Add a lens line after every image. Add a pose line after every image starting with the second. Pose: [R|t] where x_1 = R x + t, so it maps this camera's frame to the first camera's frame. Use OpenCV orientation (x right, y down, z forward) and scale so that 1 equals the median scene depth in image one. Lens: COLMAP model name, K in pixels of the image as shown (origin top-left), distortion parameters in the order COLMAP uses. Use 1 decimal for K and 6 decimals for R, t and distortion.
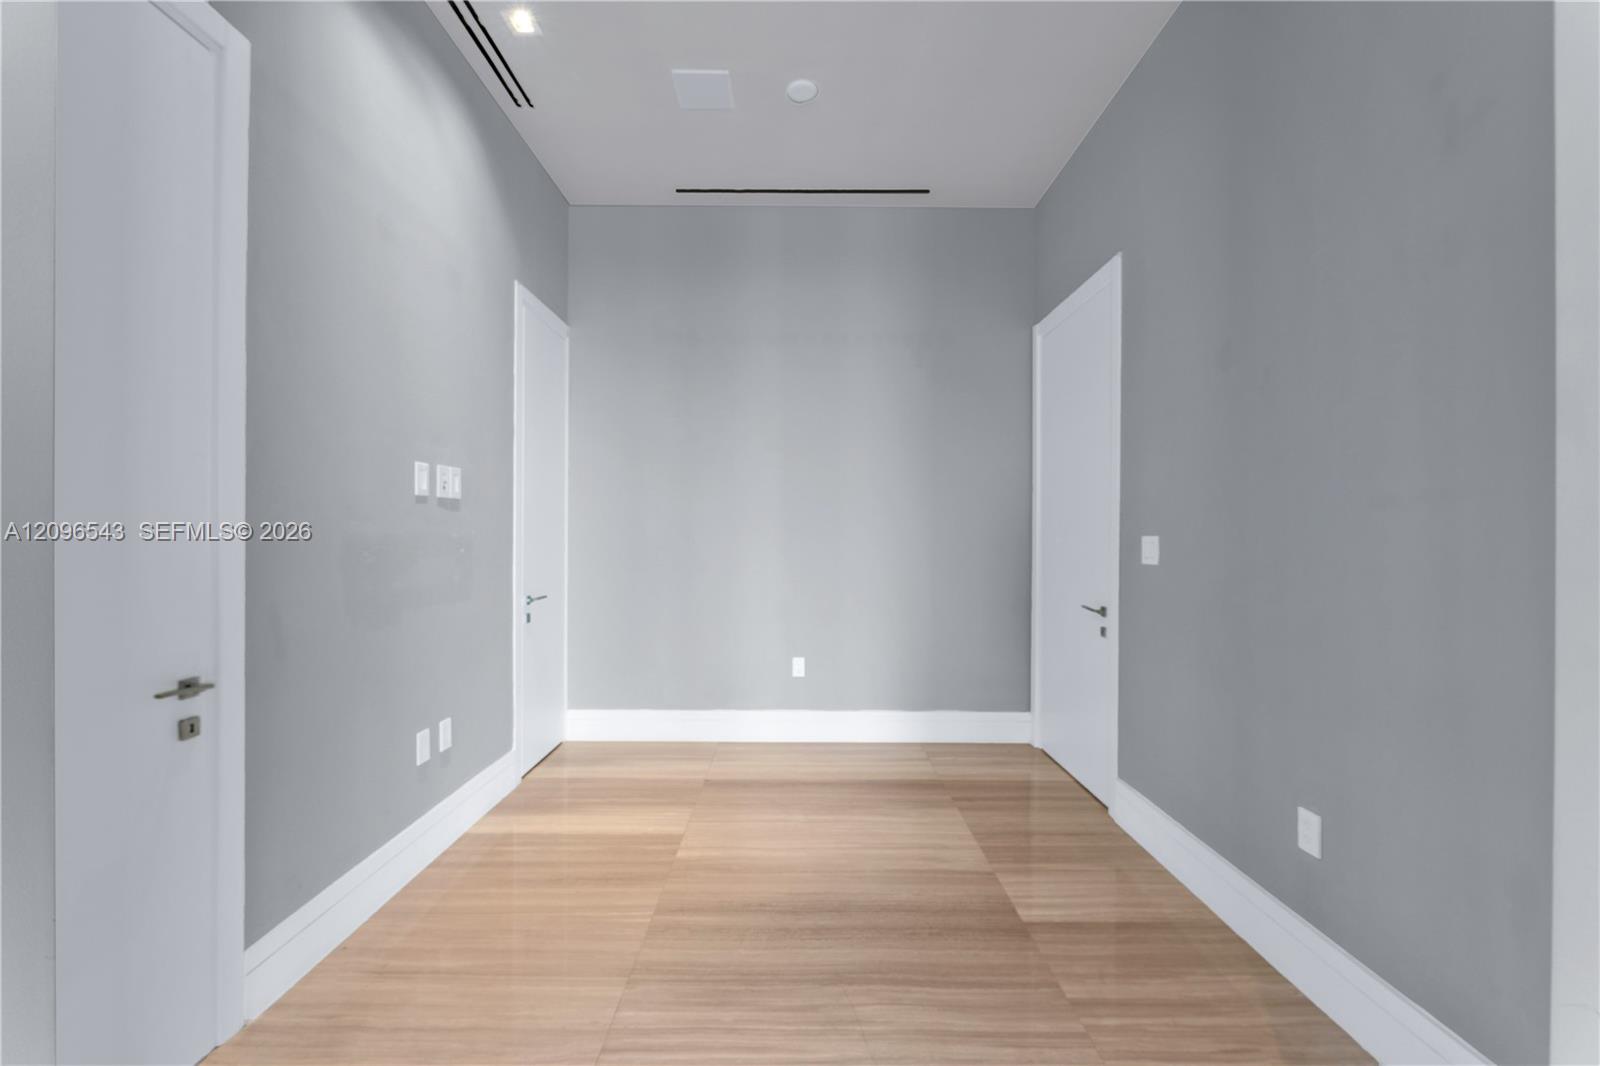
lens RADIAL K [[634.1, 0, 799.3], [0, 634.1, 532.3], [0, 0, 1]] dist [-0.004386, -0.000012]
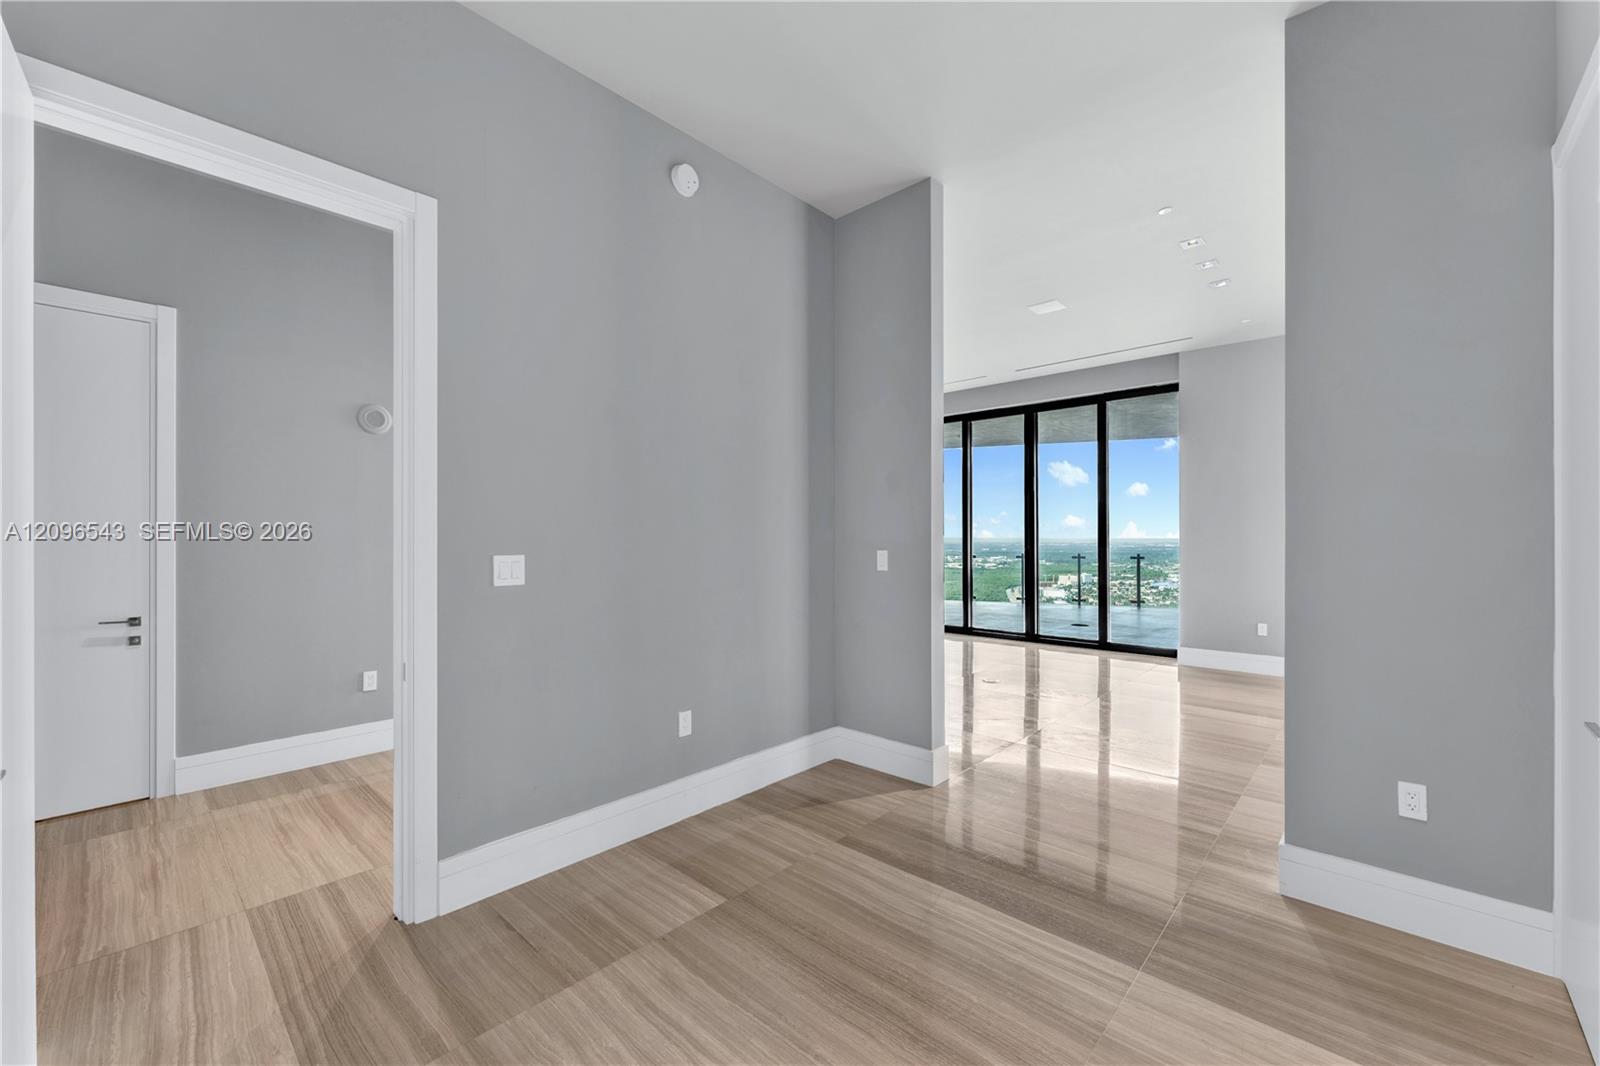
lens RADIAL K [[634.1, 0, 799.2], [0, 634.1, 537.7], [0, 0, 1]] dist [-0.004386, -0.000012]
pose [[-0.726725, -0.005008, 0.686911, -0.571048], [-0.004146, 0.999987, 0.002905, -0.034021], [-0.686916, -0.000736, -0.726736, 1.953904]]
